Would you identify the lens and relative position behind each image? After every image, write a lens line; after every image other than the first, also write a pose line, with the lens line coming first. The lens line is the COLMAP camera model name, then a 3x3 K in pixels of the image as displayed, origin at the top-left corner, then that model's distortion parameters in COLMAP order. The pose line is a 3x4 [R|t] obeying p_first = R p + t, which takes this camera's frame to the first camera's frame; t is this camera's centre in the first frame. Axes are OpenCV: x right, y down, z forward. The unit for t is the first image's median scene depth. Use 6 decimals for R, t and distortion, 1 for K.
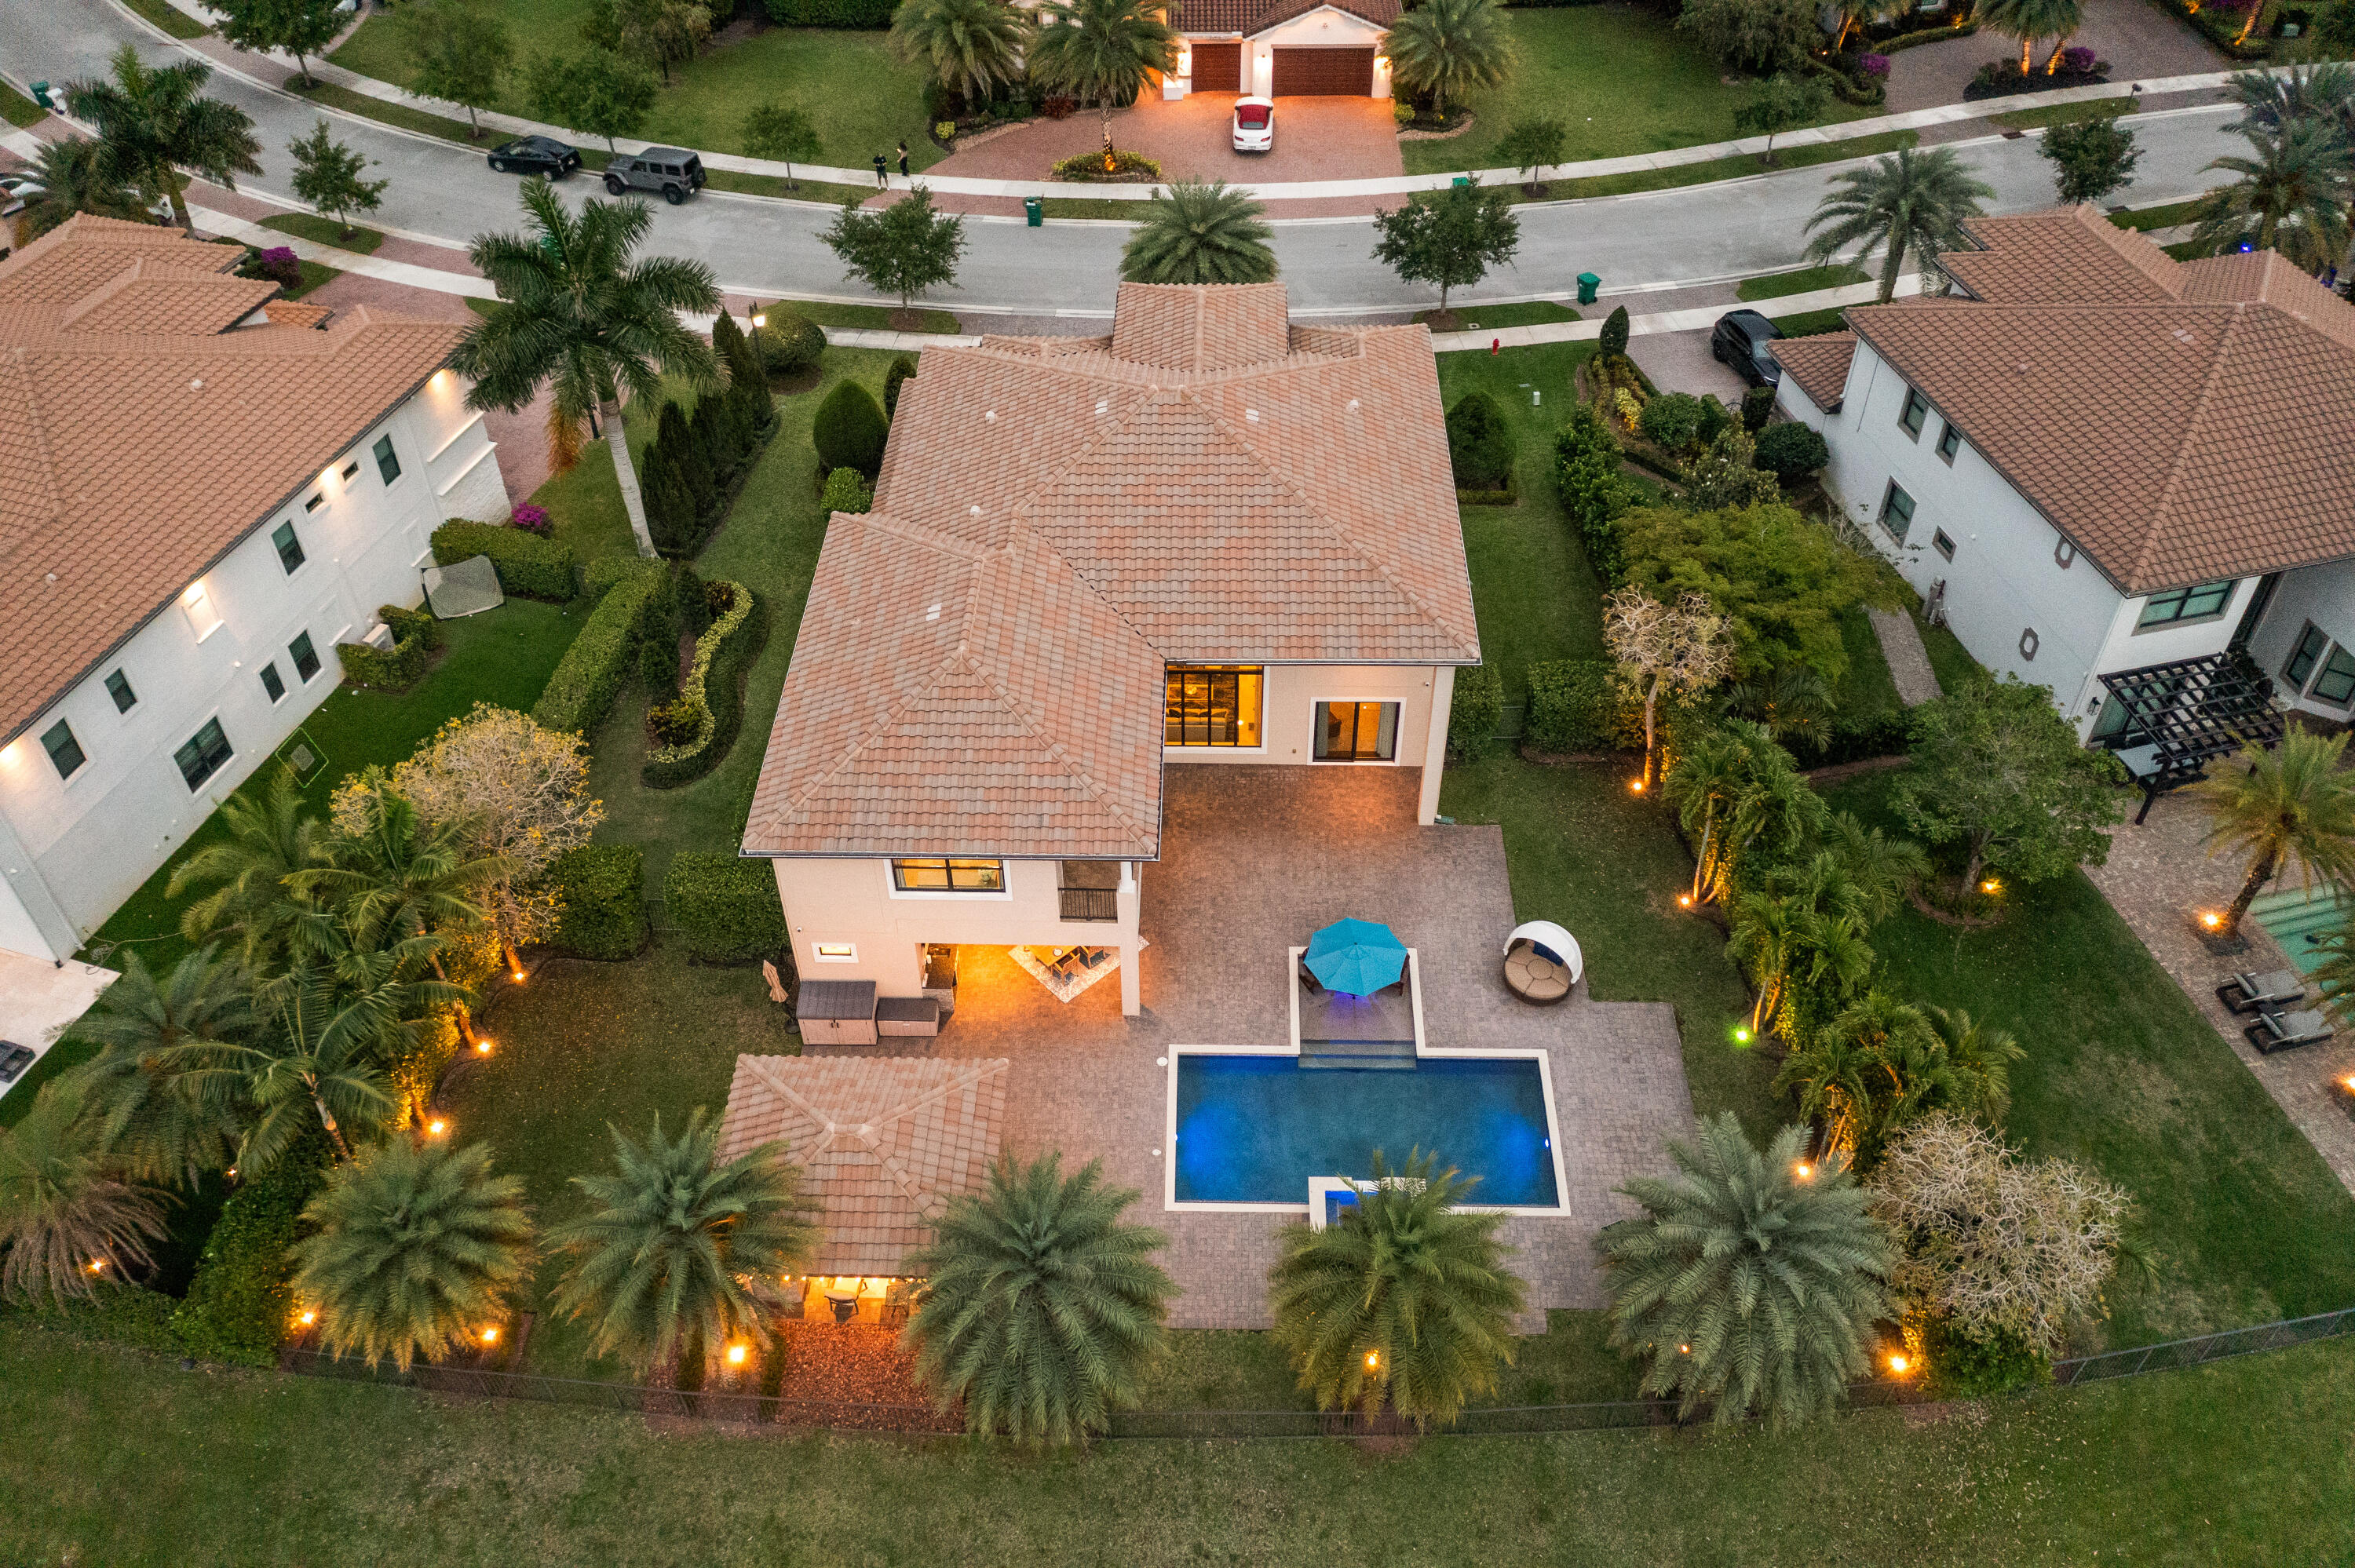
lens RADIAL K [[1868.4, 0, 1177.5], [0, 1868.4, 784.0], [0, 0, 1]] dist [-0.013169, 0.001904]
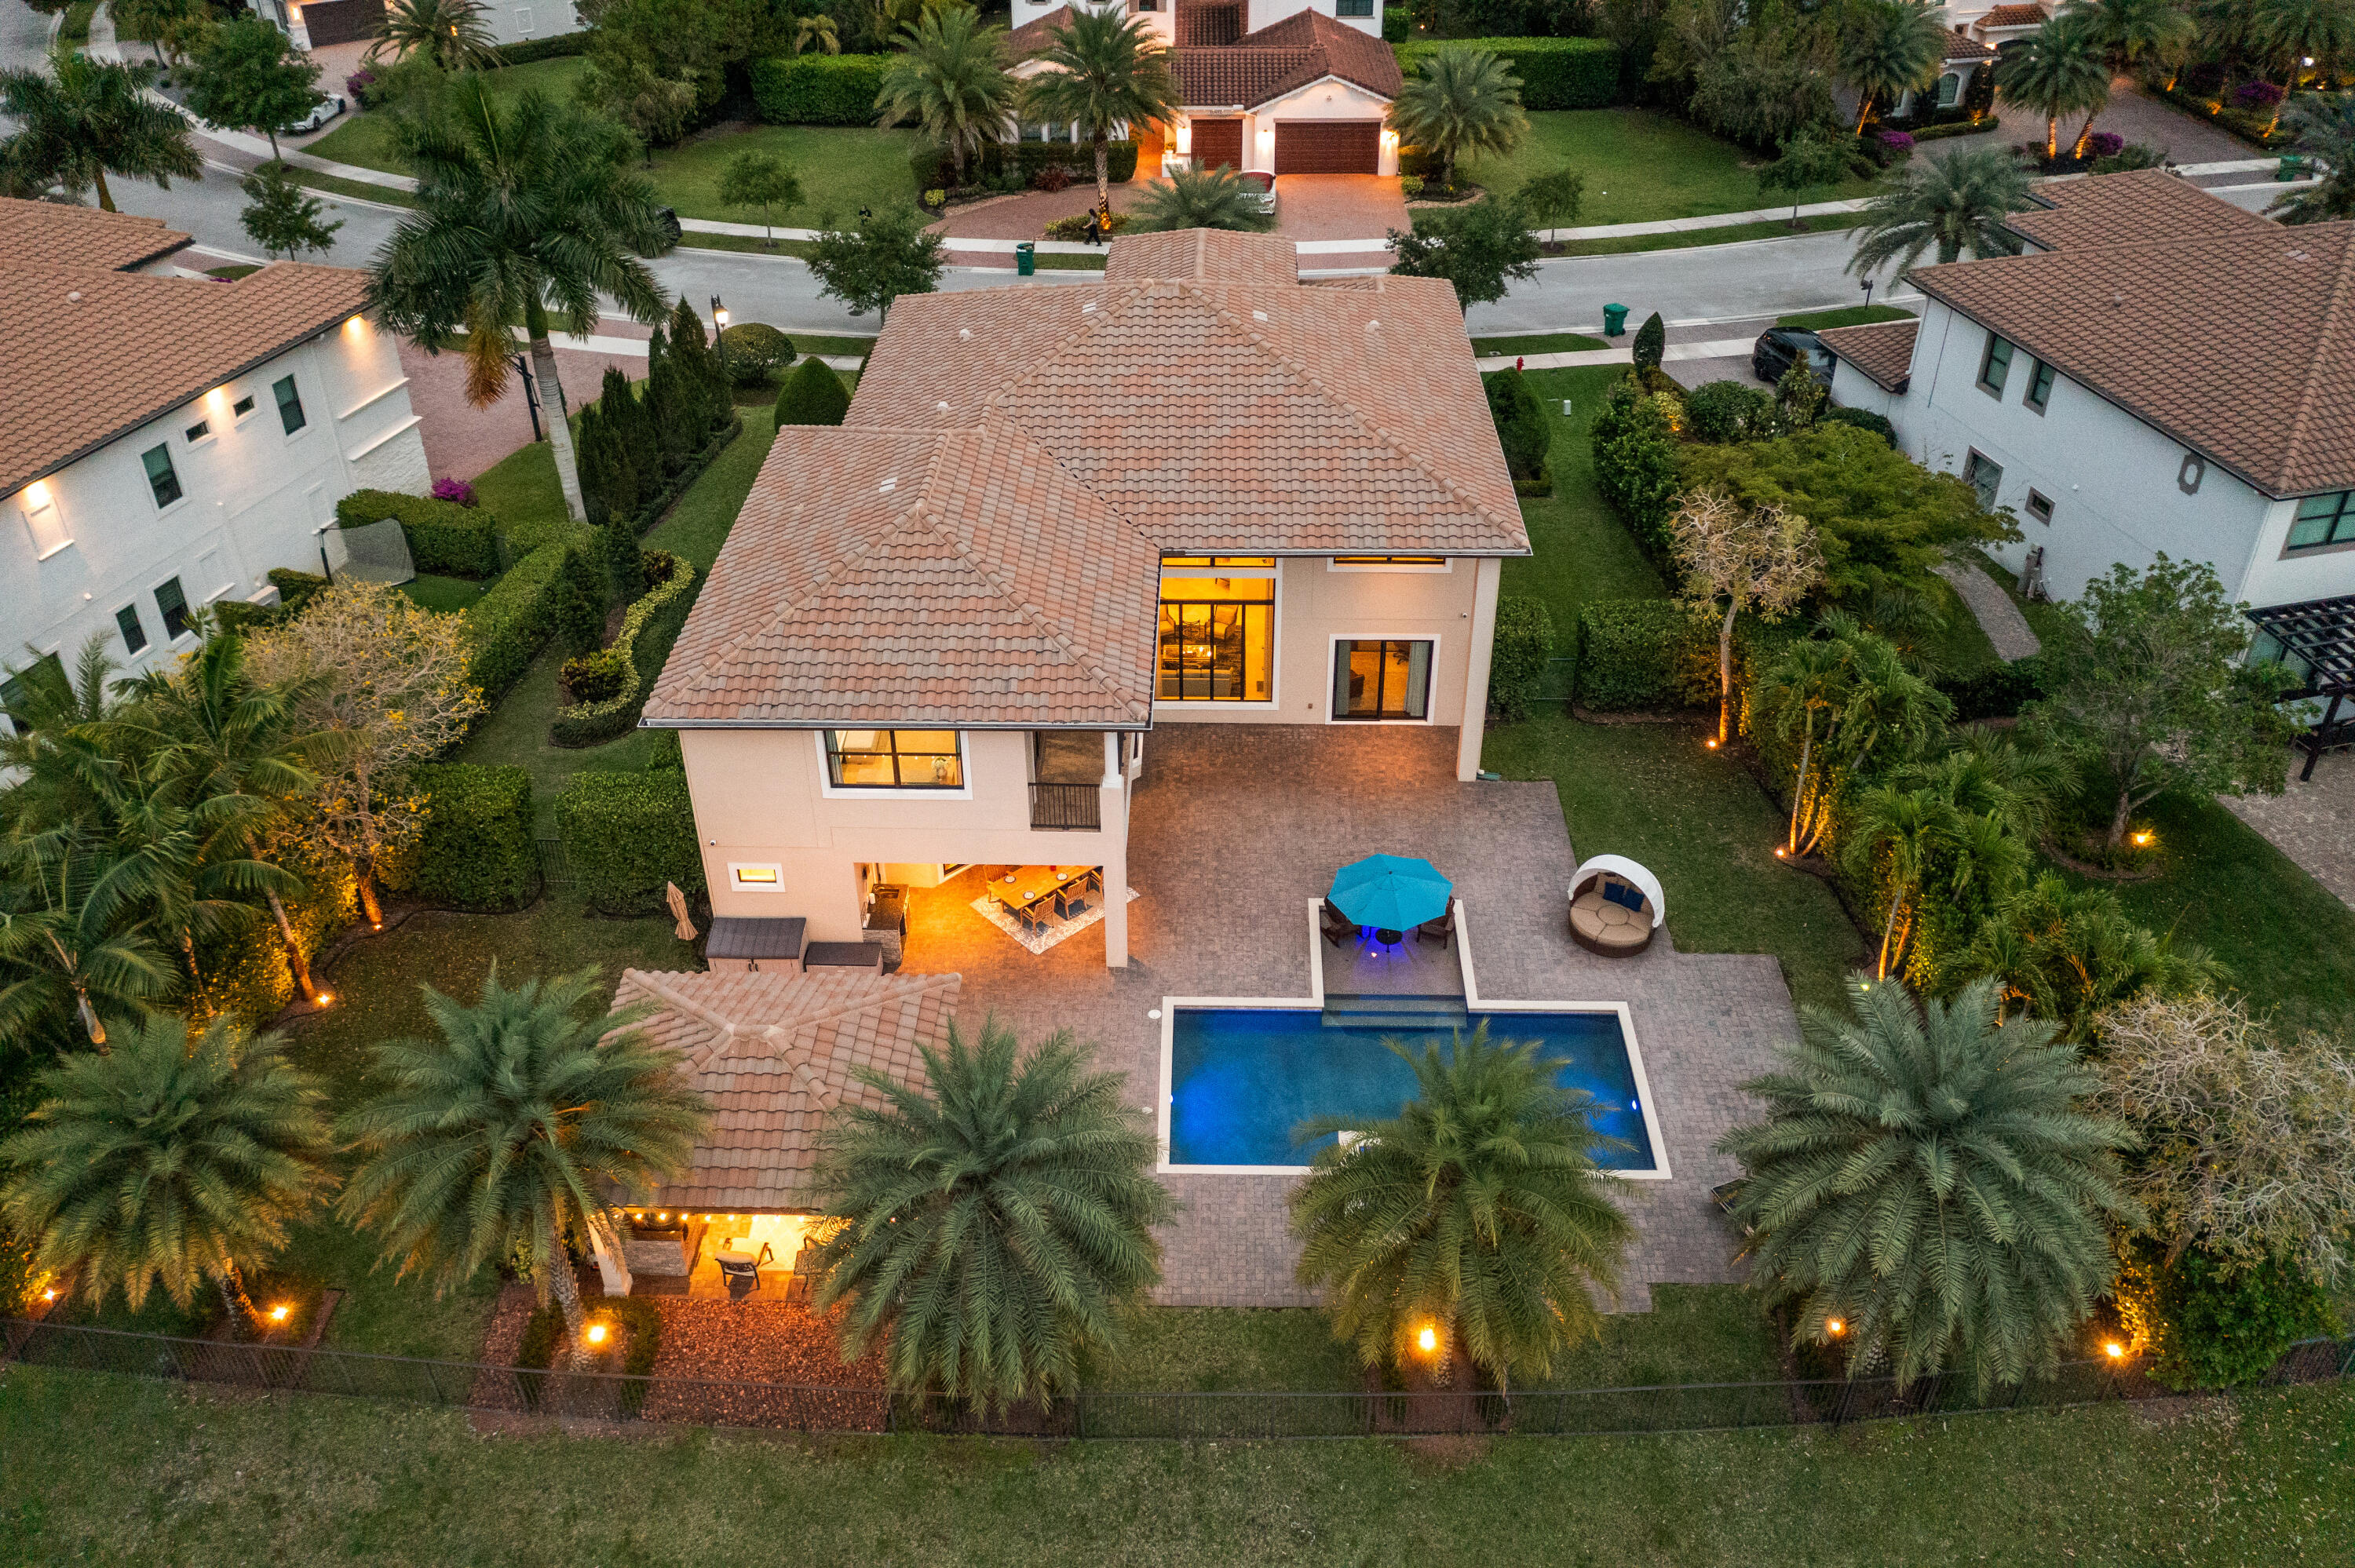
lens RADIAL K [[1868.6, 0, 1176.5], [0, 1868.6, 778.2], [0, 0, 1]] dist [-0.009973, -0.005082]
pose [[0.999998, 0.001951, -0.000274, 0.001262], [-0.001969, 0.987617, -0.156873, 0.163727], [-0.000035, 0.156874, 0.987619, 0.169997]]
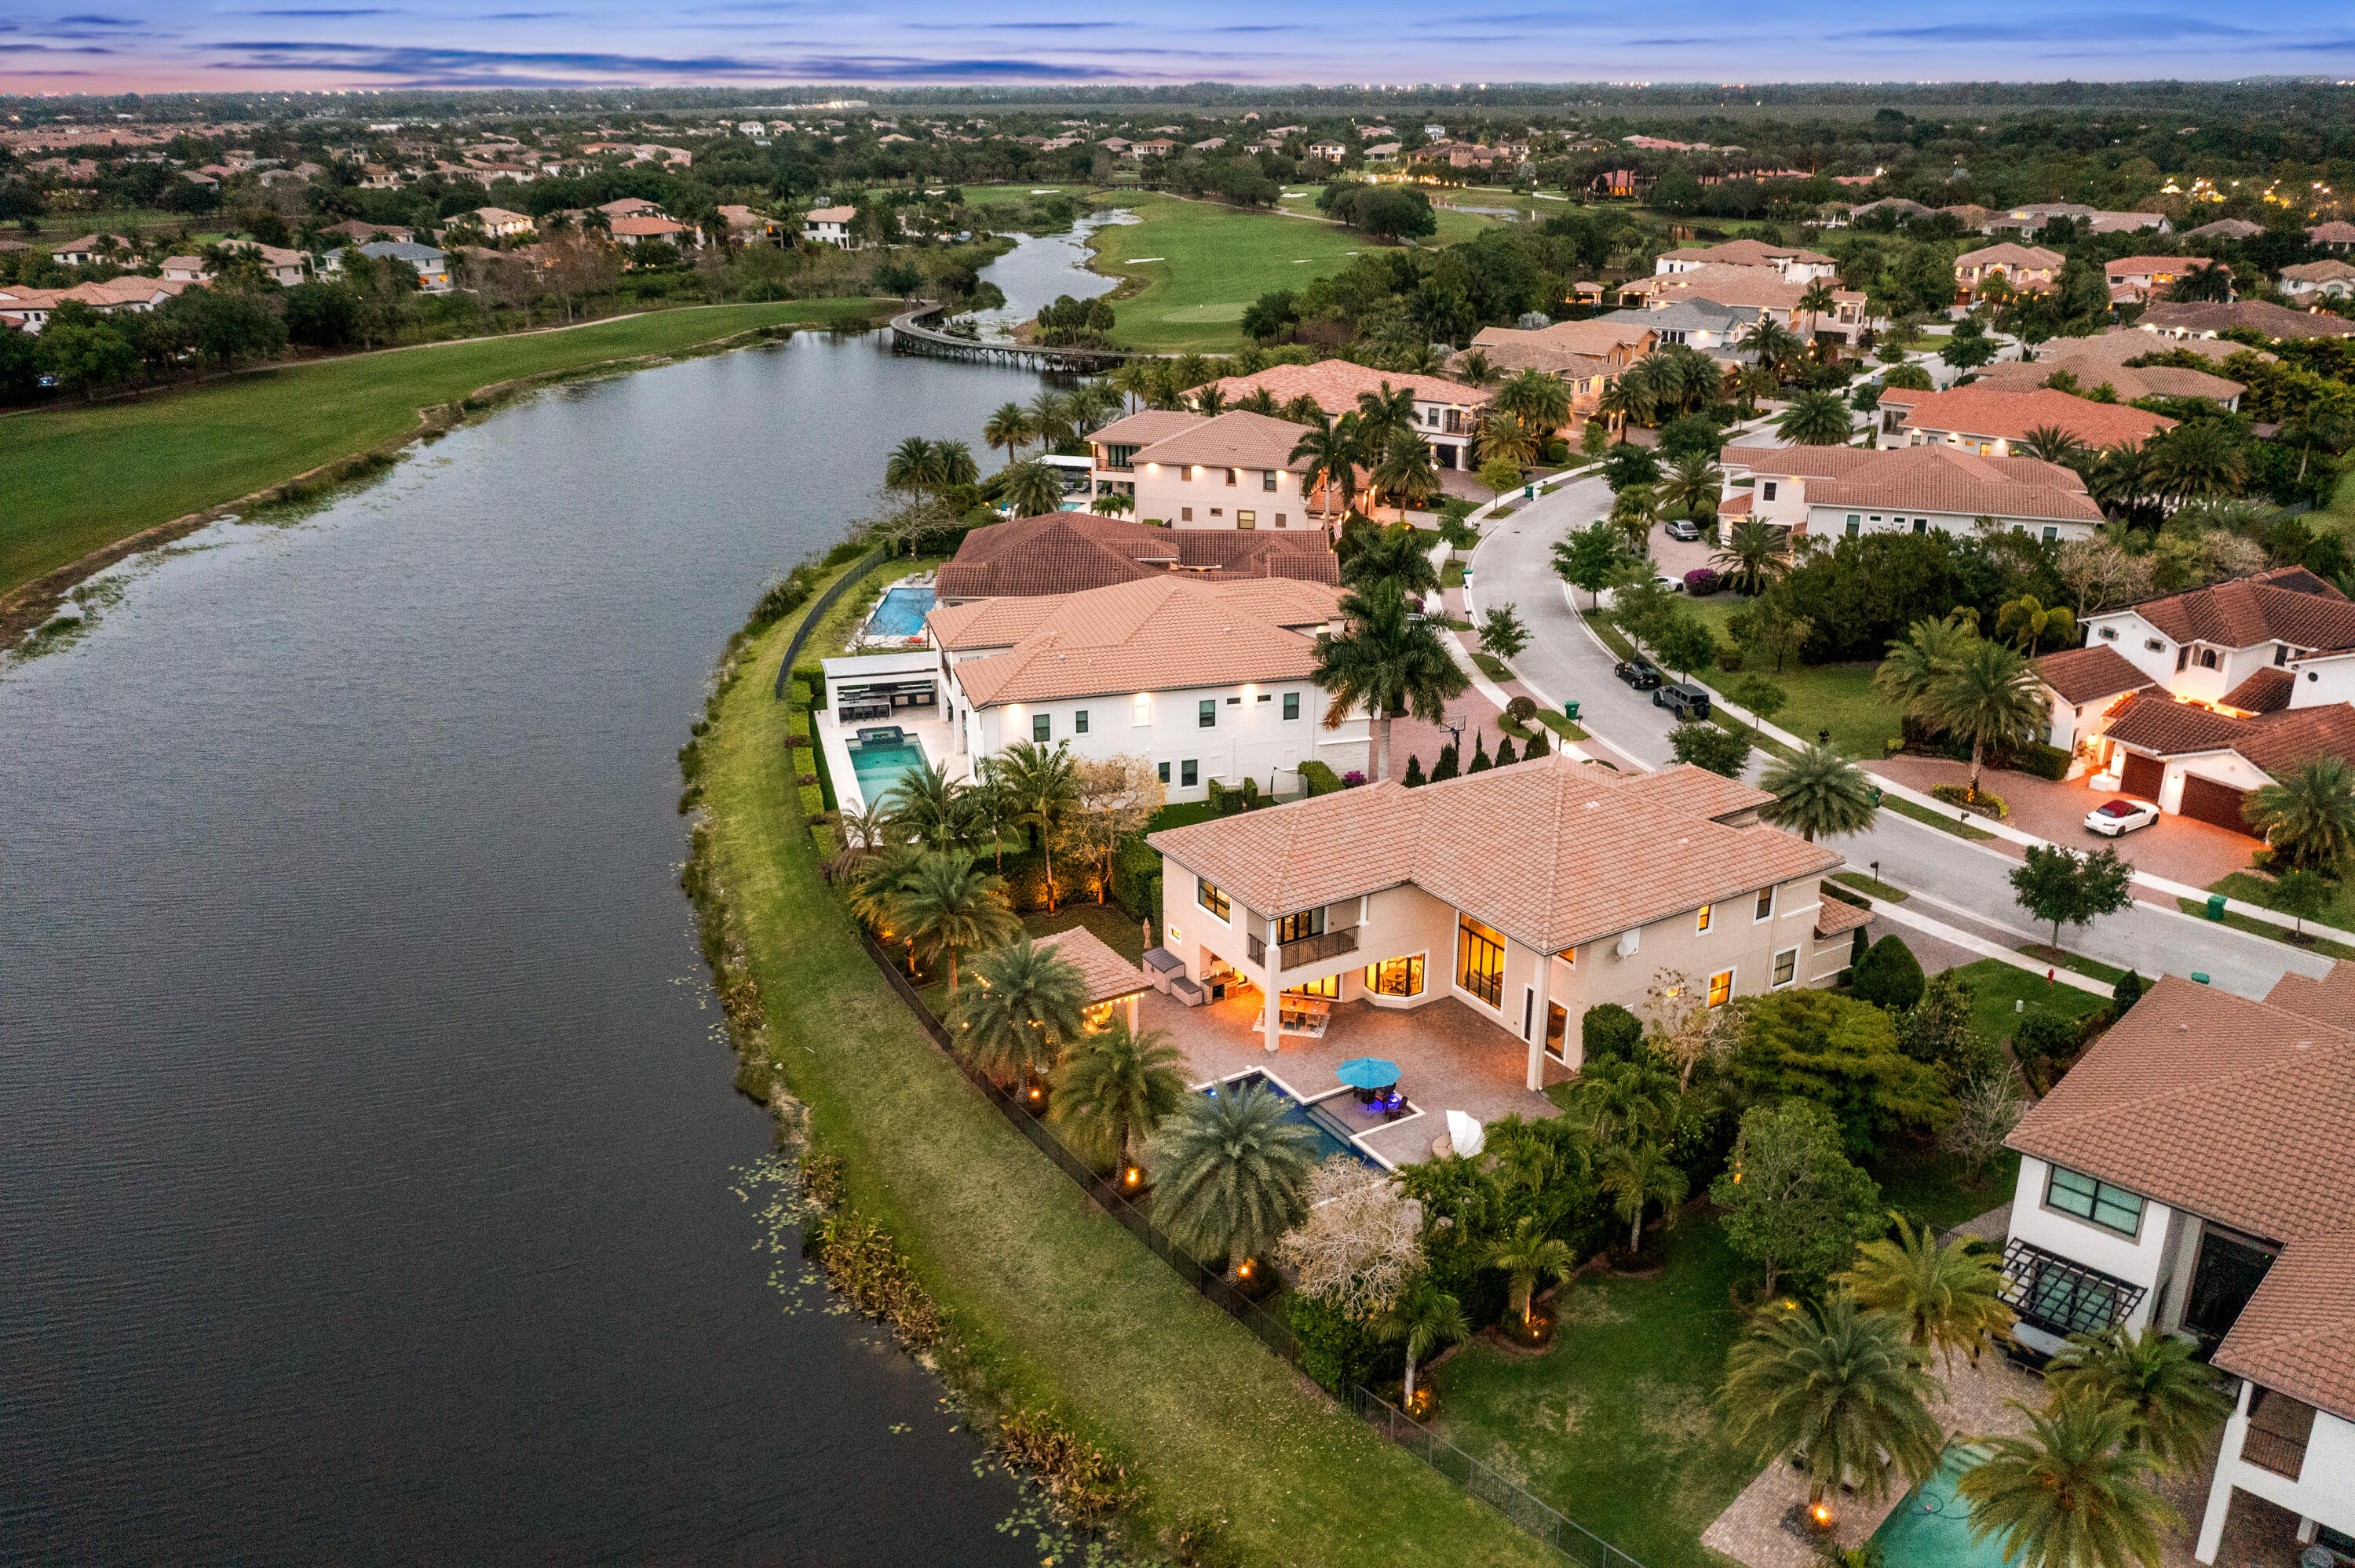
lens RADIAL K [[1890.2, 0, 1177.4], [0, 1890.2, 884.6], [0, 0, 1]] dist [-0.012390, 0.001757]
pose [[0.540616, 0.344471, -0.767512, 1.099340], [-0.576401, 0.816203, -0.039678, 0.113037], [0.612778, 0.463845, 0.639806, -0.156259]]
